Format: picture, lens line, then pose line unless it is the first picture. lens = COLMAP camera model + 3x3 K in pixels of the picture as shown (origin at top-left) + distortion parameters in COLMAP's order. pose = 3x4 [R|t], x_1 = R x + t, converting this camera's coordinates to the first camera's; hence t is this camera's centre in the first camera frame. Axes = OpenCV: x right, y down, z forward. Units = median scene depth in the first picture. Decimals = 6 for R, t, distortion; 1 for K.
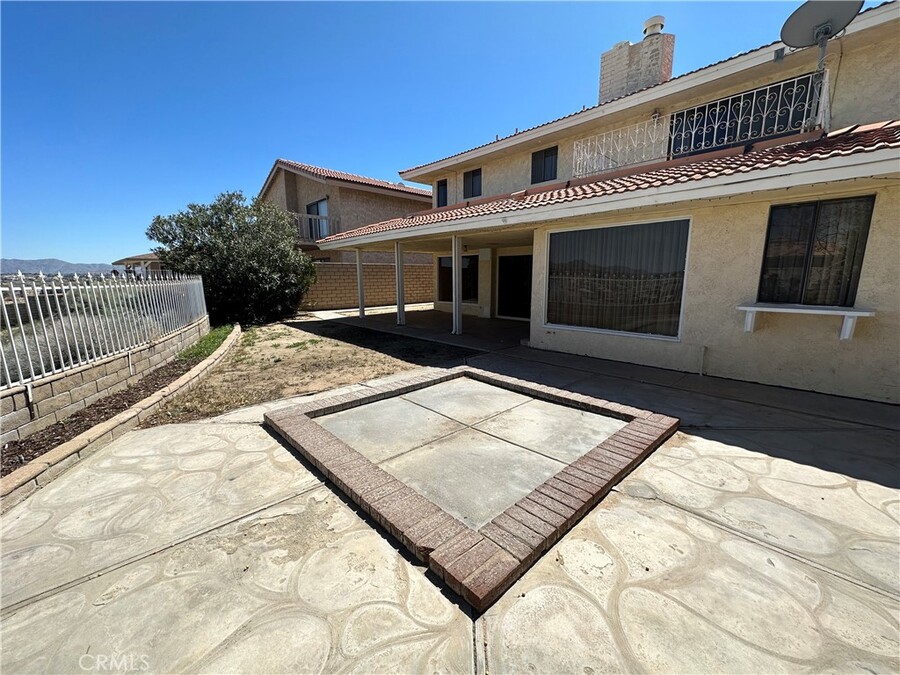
lens RADIAL K [[357.6, 0, 449.2], [0, 357.6, 338.4], [0, 0, 1]] dist [-0.002413, 0.000535]
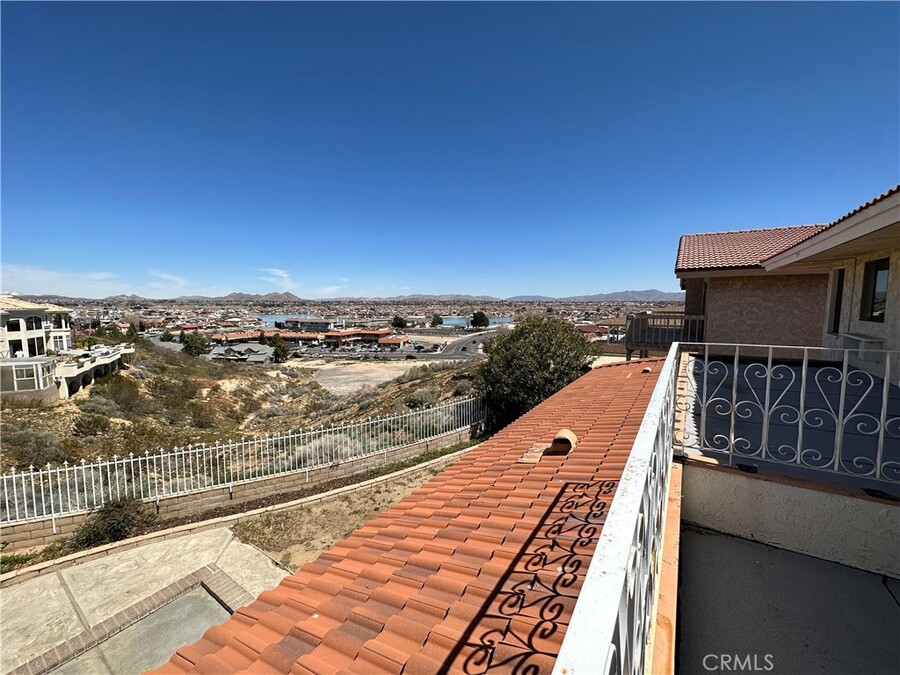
lens RADIAL K [[357.6, 0, 449.2], [0, 357.6, 338.4], [0, 0, 1]] dist [-0.002413, 0.000535]
pose [[0.226565, 0.097380, -0.969116, 0.865811], [-0.168326, 0.983933, 0.059517, -0.767167], [0.959341, 0.149643, 0.239317, 1.045774]]
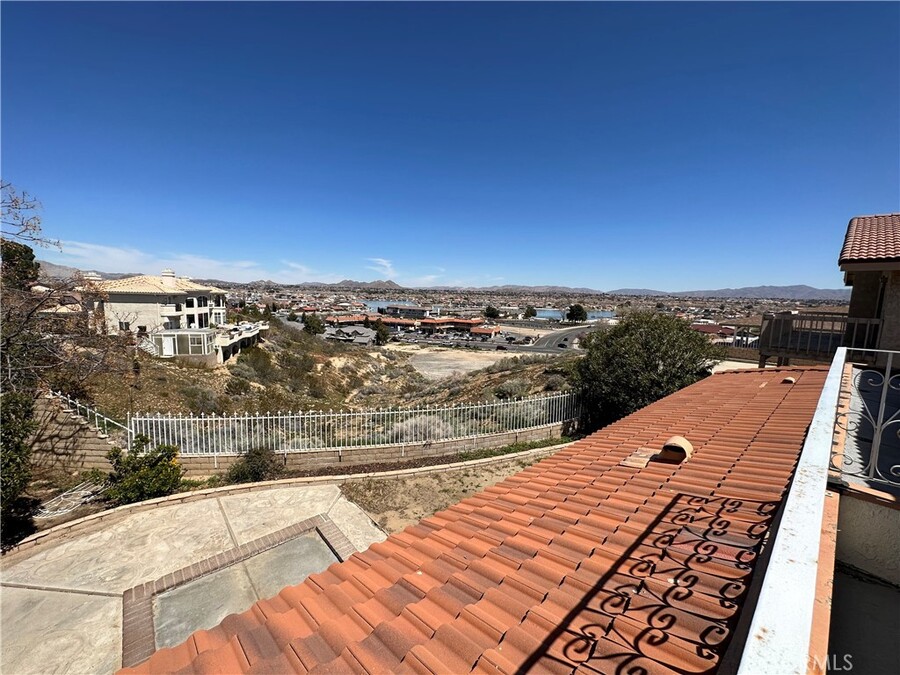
lens RADIAL K [[357.6, 0, 449.2], [0, 357.6, 338.4], [0, 0, 1]] dist [-0.002413, 0.000535]
pose [[-0.029666, 0.129058, -0.991193, 0.873955], [-0.197947, 0.971232, 0.132383, -0.761167], [0.979764, 0.200131, -0.003266, 1.026291]]
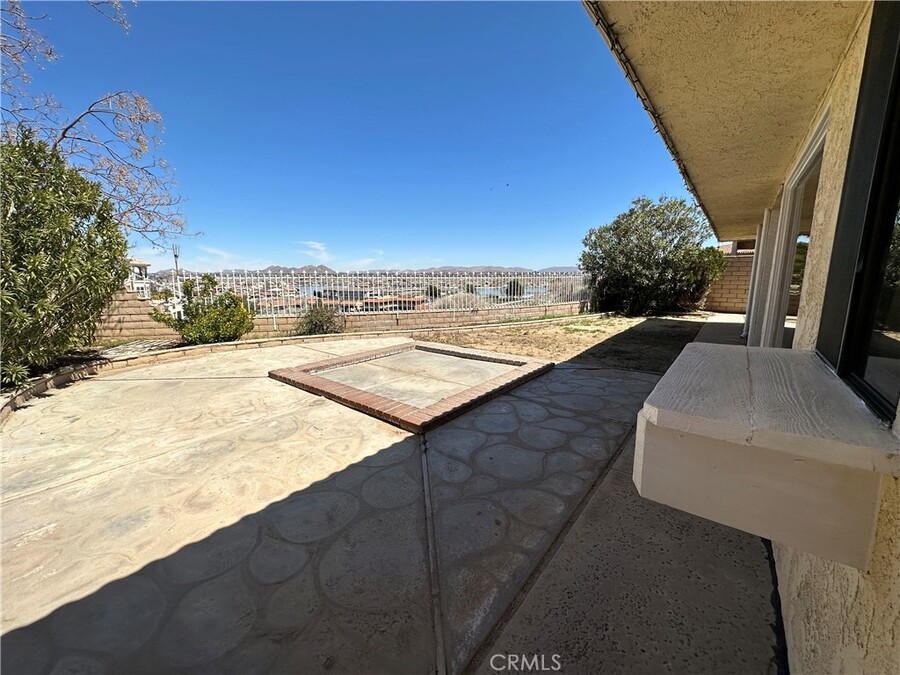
lens RADIAL K [[357.6, 0, 449.2], [0, 357.6, 338.4], [0, 0, 1]] dist [-0.002413, 0.000535]
pose [[0.142194, 0.173506, -0.974514, 1.005719], [-0.165289, 0.974856, 0.149449, -0.095170], [0.975941, 0.139826, 0.167297, 0.590488]]
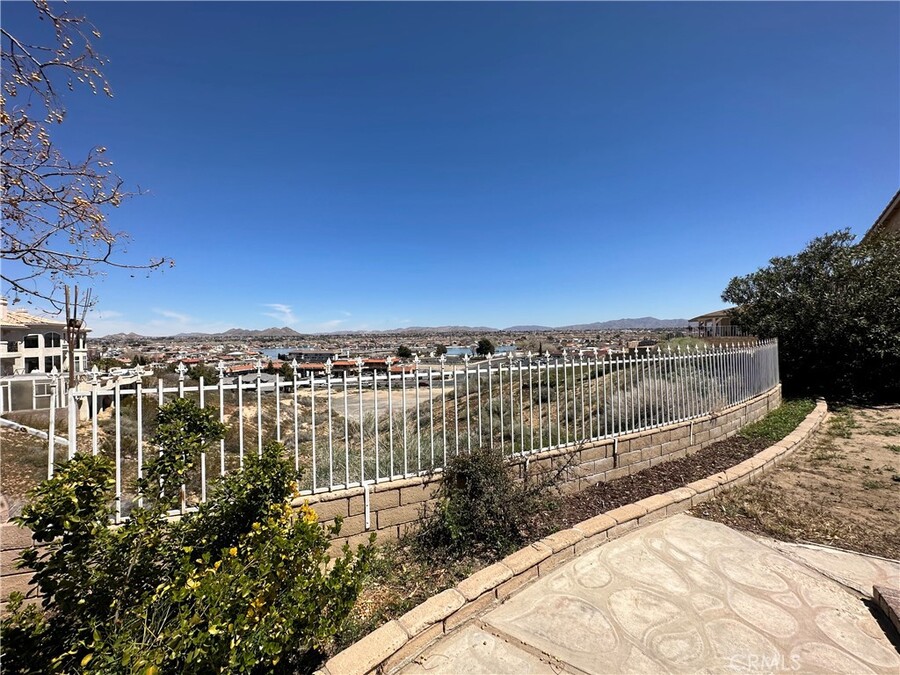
lens RADIAL K [[357.6, 0, 449.2], [0, 357.6, 338.4], [0, 0, 1]] dist [-0.002413, 0.000535]
pose [[0.232005, 0.007237, -0.972688, -0.065179], [-0.147632, 0.988650, -0.027857, -0.059246], [0.961446, 0.150063, 0.230440, 0.062398]]
